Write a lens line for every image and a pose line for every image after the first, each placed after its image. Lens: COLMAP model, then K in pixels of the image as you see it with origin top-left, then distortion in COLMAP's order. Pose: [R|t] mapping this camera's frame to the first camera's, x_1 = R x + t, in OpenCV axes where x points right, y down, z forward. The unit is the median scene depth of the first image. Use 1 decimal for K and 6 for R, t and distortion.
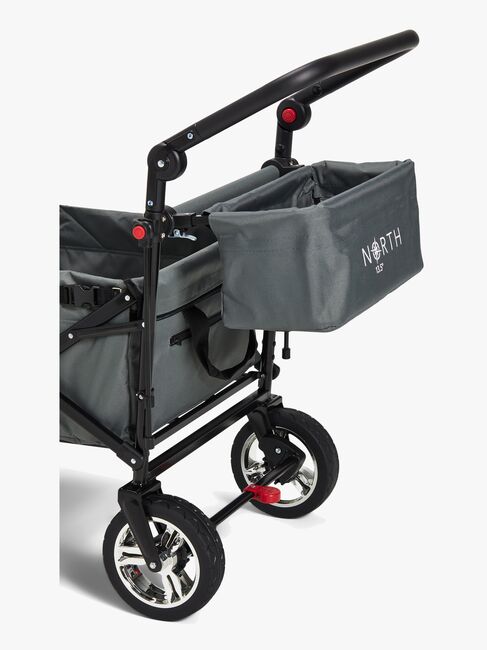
lens RADIAL K [[1544.9, 0, 243.5], [0, 1544.9, 351.8], [0, 0, 1]] dist [0.034795, 0.114640]
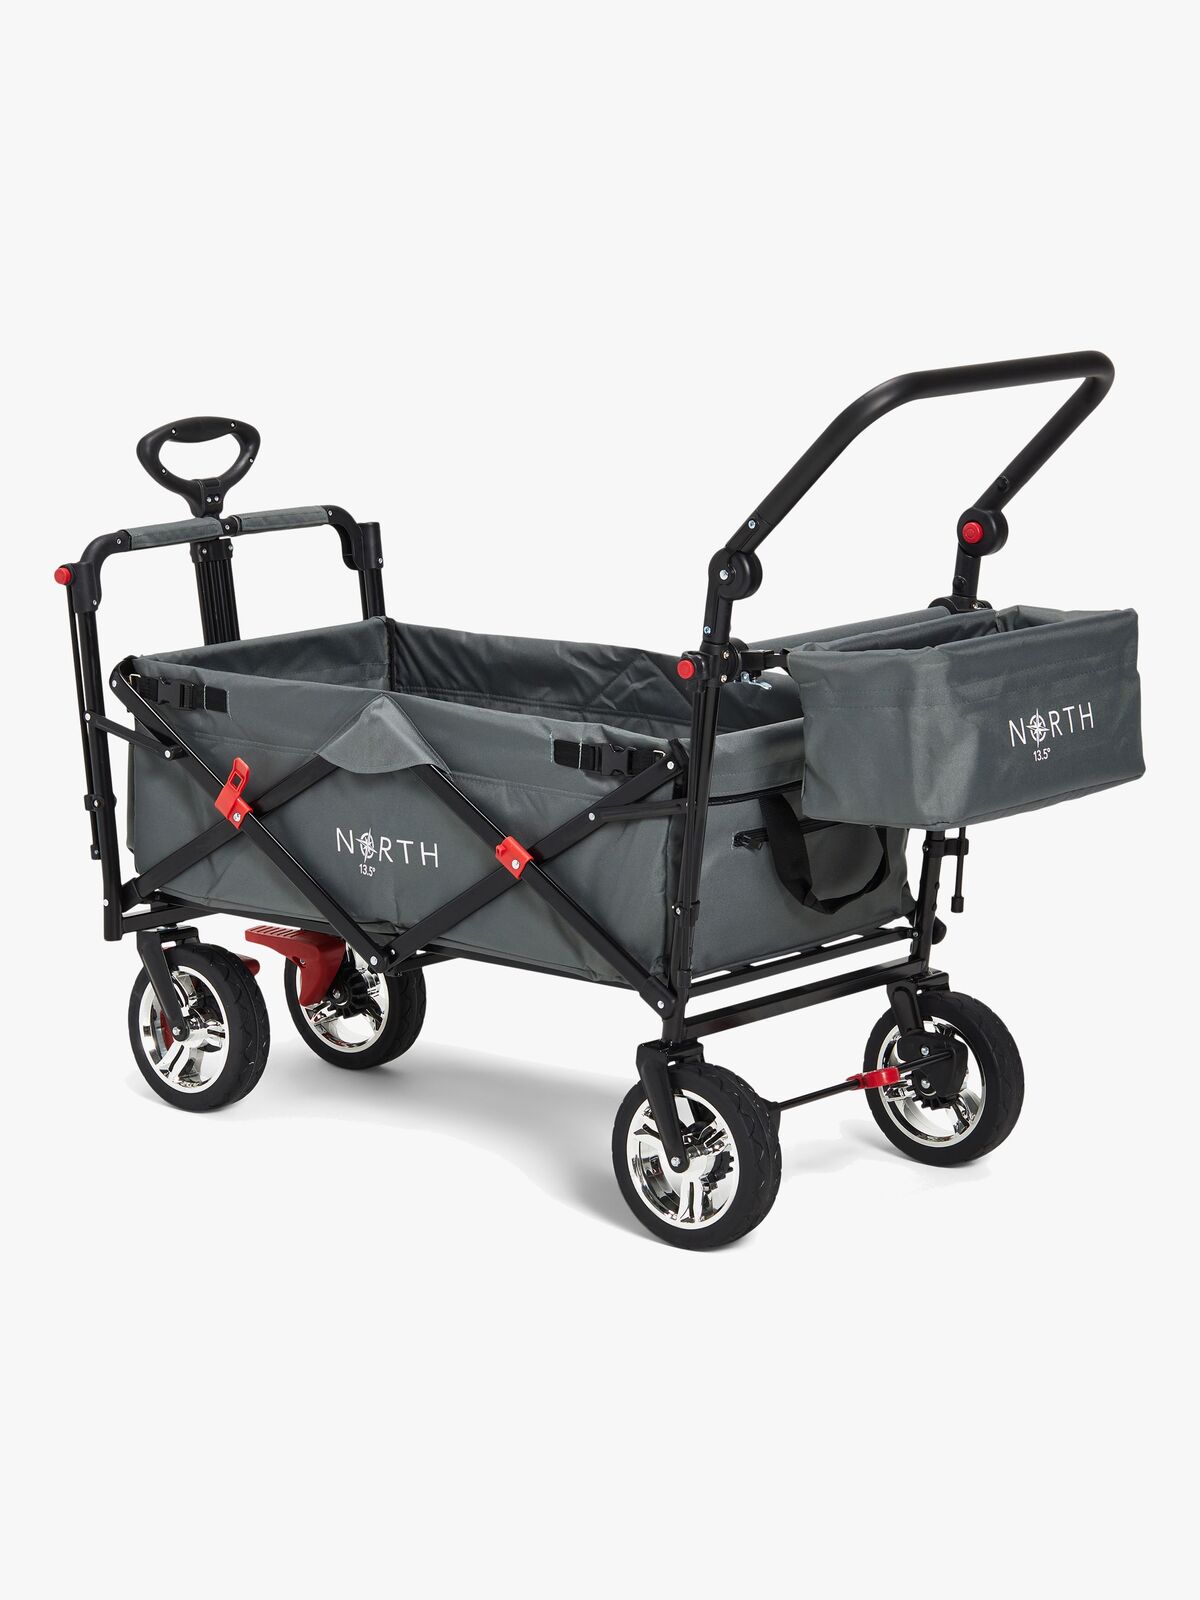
lens RADIAL K [[4601.1, 0, 600.0], [0, 4601.1, 800.0], [0, 0, 1]] dist [-0.097998, 0.345284]
pose [[0.962057, 0.076876, -0.261796, 0.430122], [-0.109145, 0.987807, -0.111020, 0.210344], [0.250069, 0.135381, 0.958717, -0.978762]]
